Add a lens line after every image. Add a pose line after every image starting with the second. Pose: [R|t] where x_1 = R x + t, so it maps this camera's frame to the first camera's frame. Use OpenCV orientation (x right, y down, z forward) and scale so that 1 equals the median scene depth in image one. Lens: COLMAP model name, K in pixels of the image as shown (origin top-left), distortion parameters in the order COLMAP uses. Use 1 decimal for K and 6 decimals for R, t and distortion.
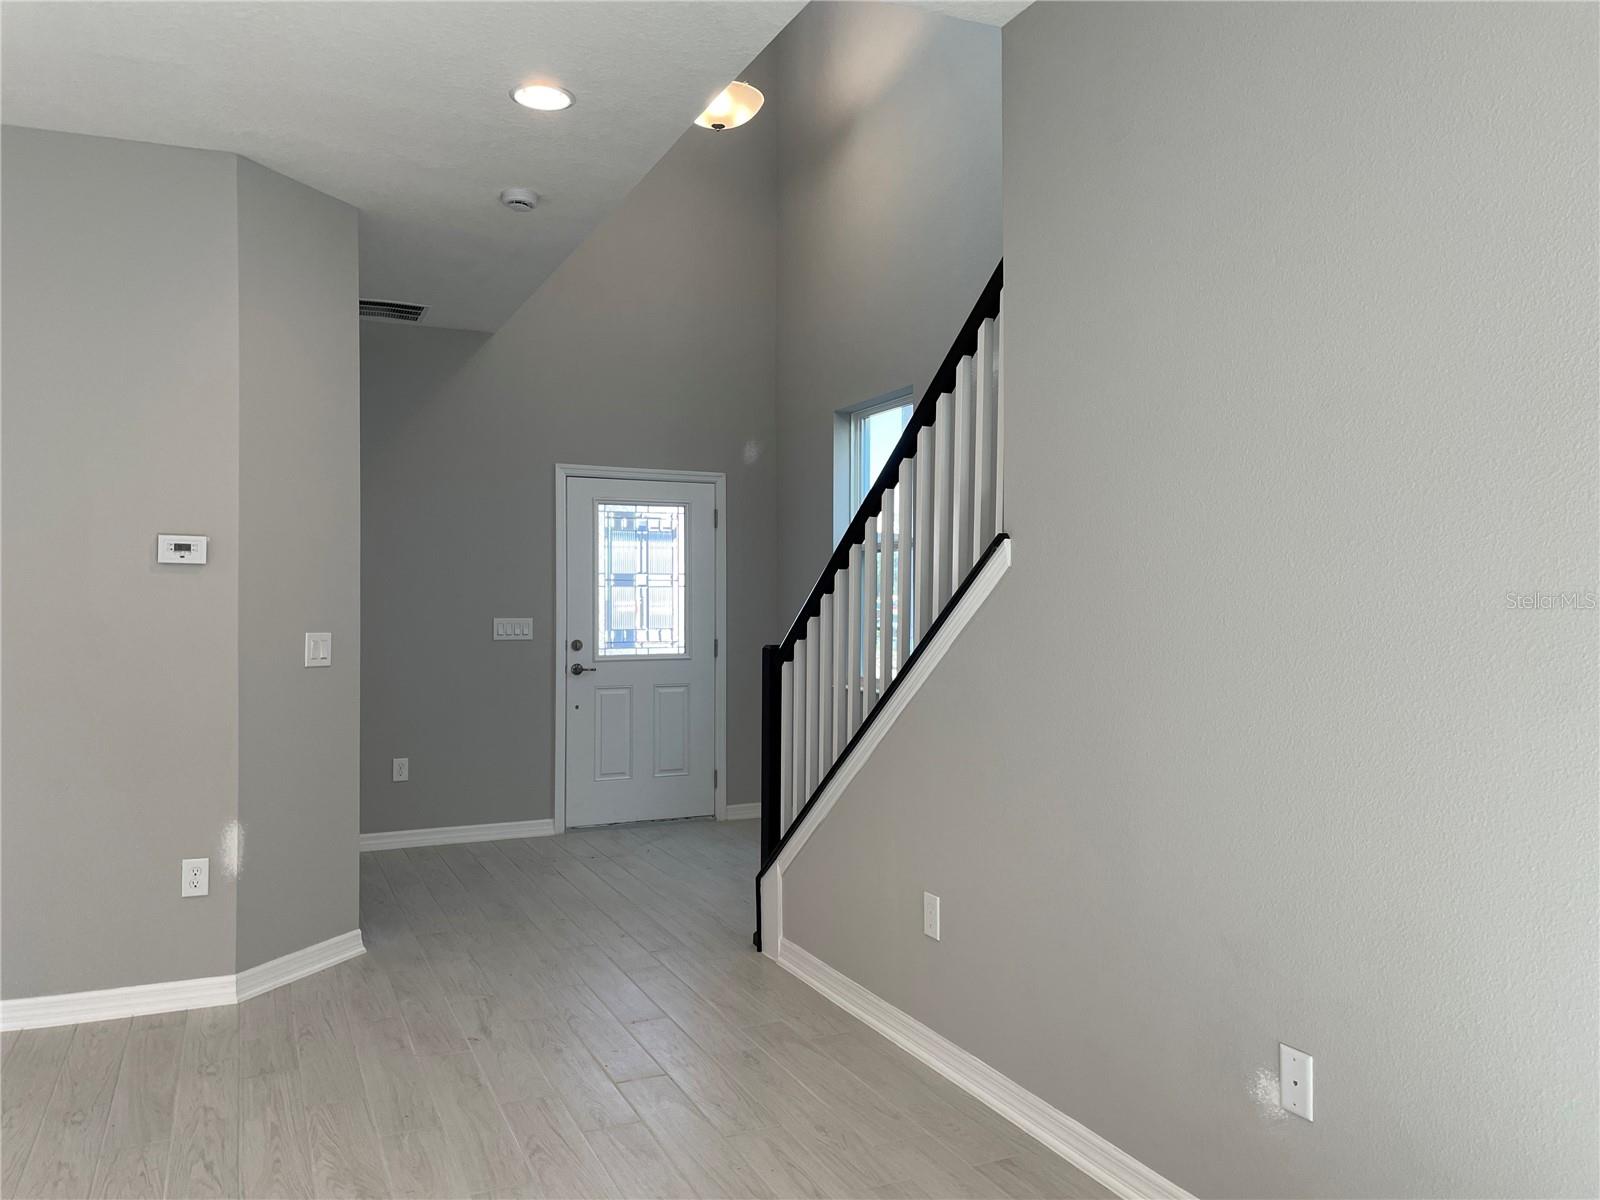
lens RADIAL K [[1218.8, 0, 801.4], [0, 1218.8, 594.1], [0, 0, 1]] dist [0.000606, -0.002795]
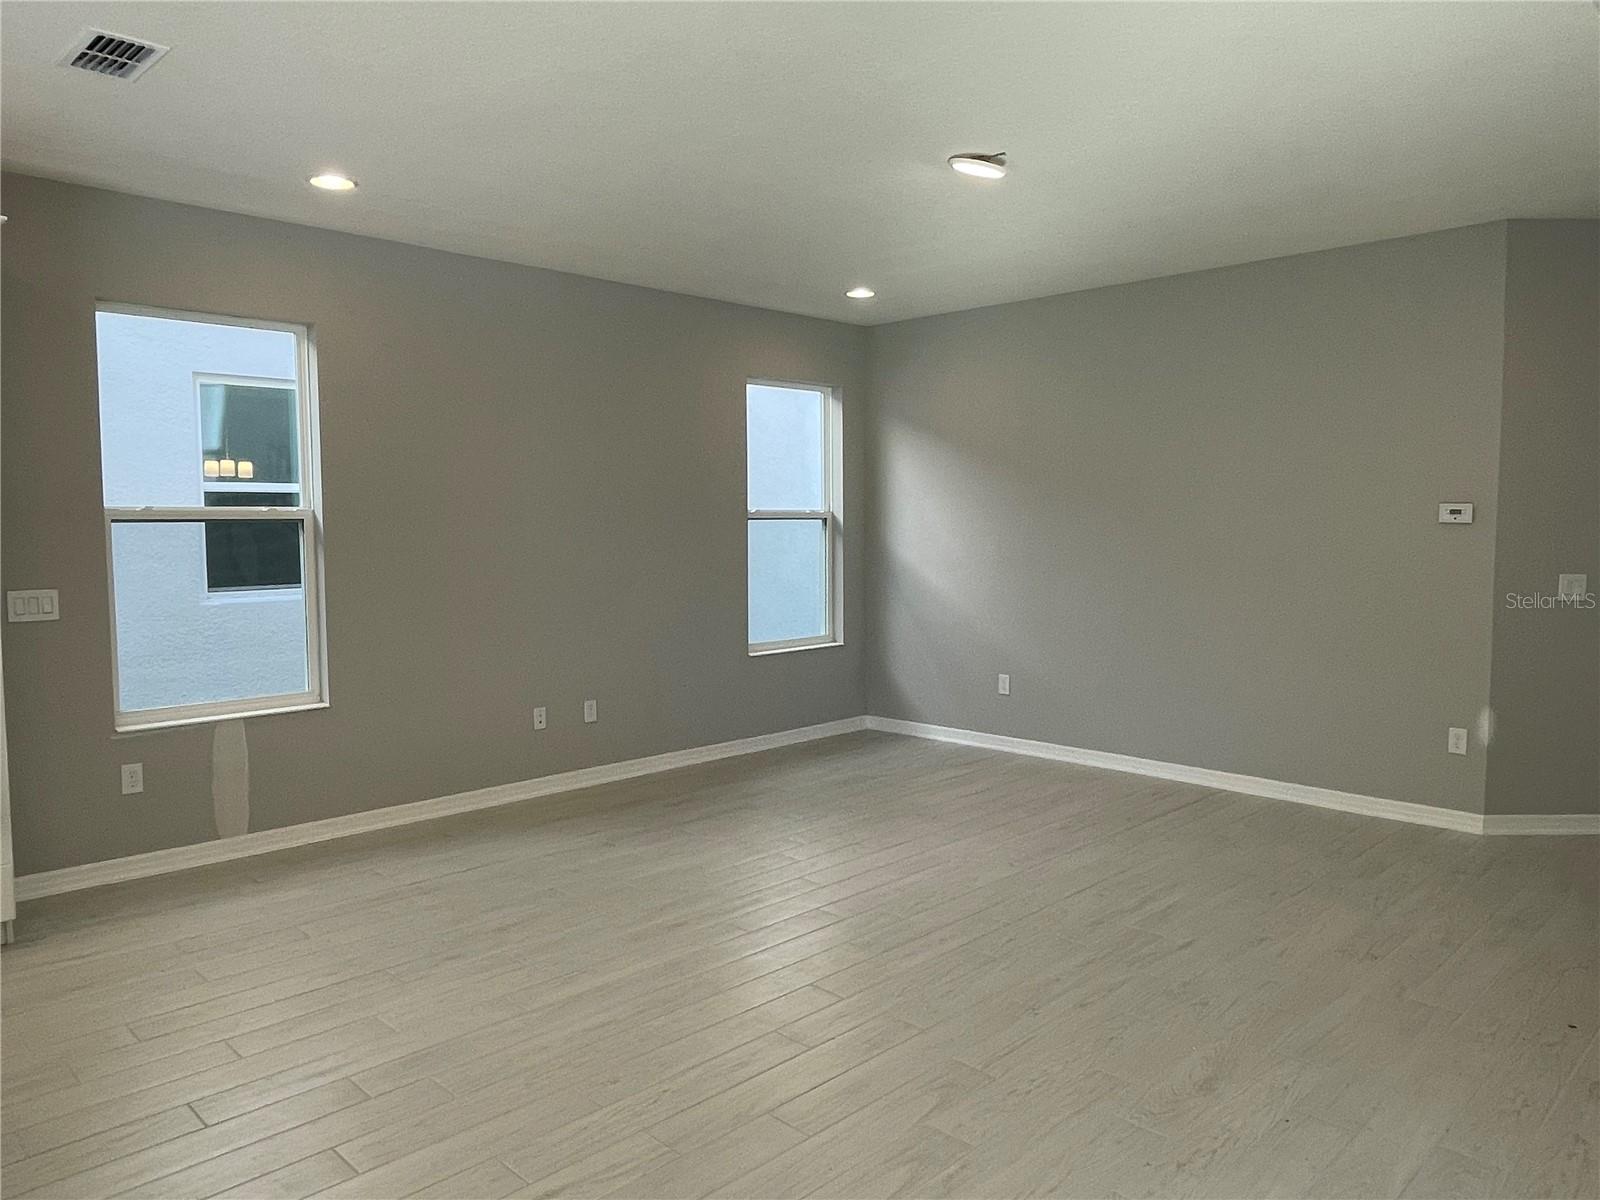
lens RADIAL K [[1106.6, 0, 799.8], [0, 1106.6, 589.9], [0, 0, 1]] dist [-0.012252, -0.001374]
pose [[0.336826, 0.058409, -0.939754, 0.453789], [0.008605, 0.997841, 0.065104, -0.037262], [0.941528, -0.030015, 0.335596, -0.163045]]
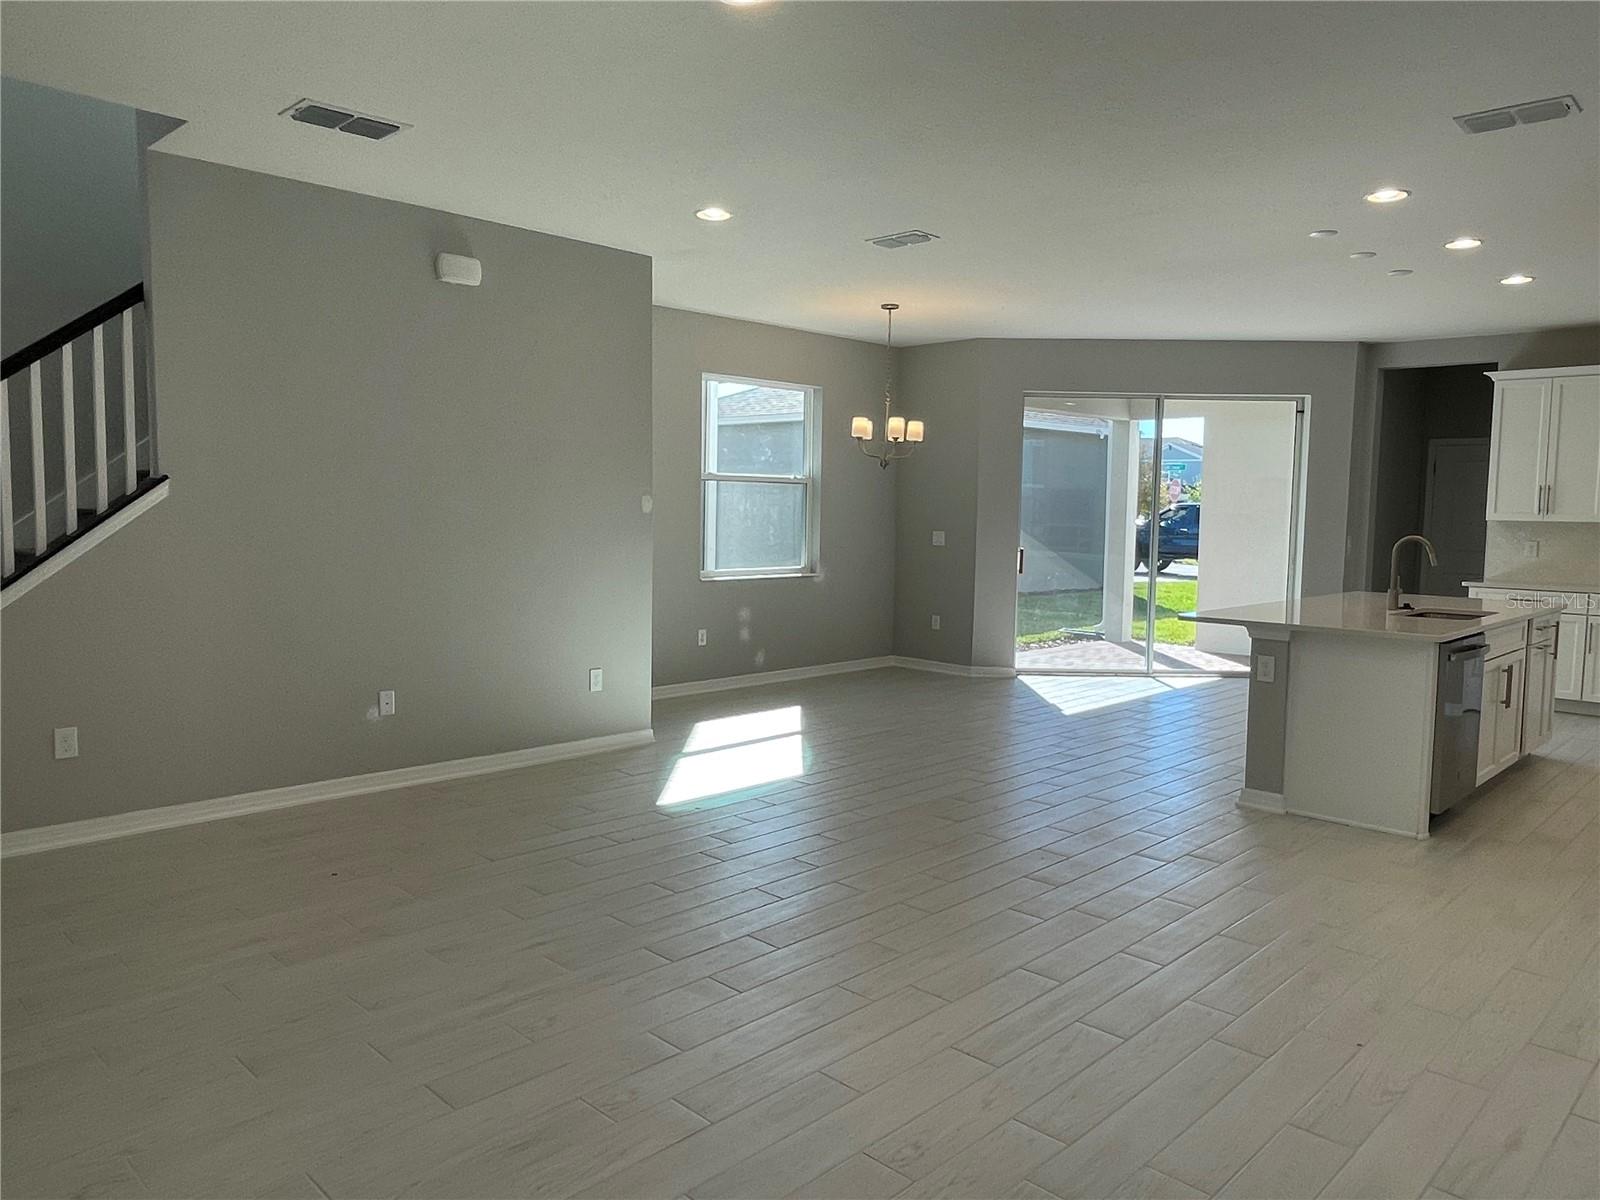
lens RADIAL K [[1106.6, 0, 800.3], [0, 1106.6, 596.3], [0, 0, 1]] dist [-0.012252, -0.001374]
pose [[-0.359013, -0.084195, 0.929527, -1.122713], [-0.019944, 0.996388, 0.082548, -0.019704], [-0.933119, 0.011097, -0.359396, 0.553503]]
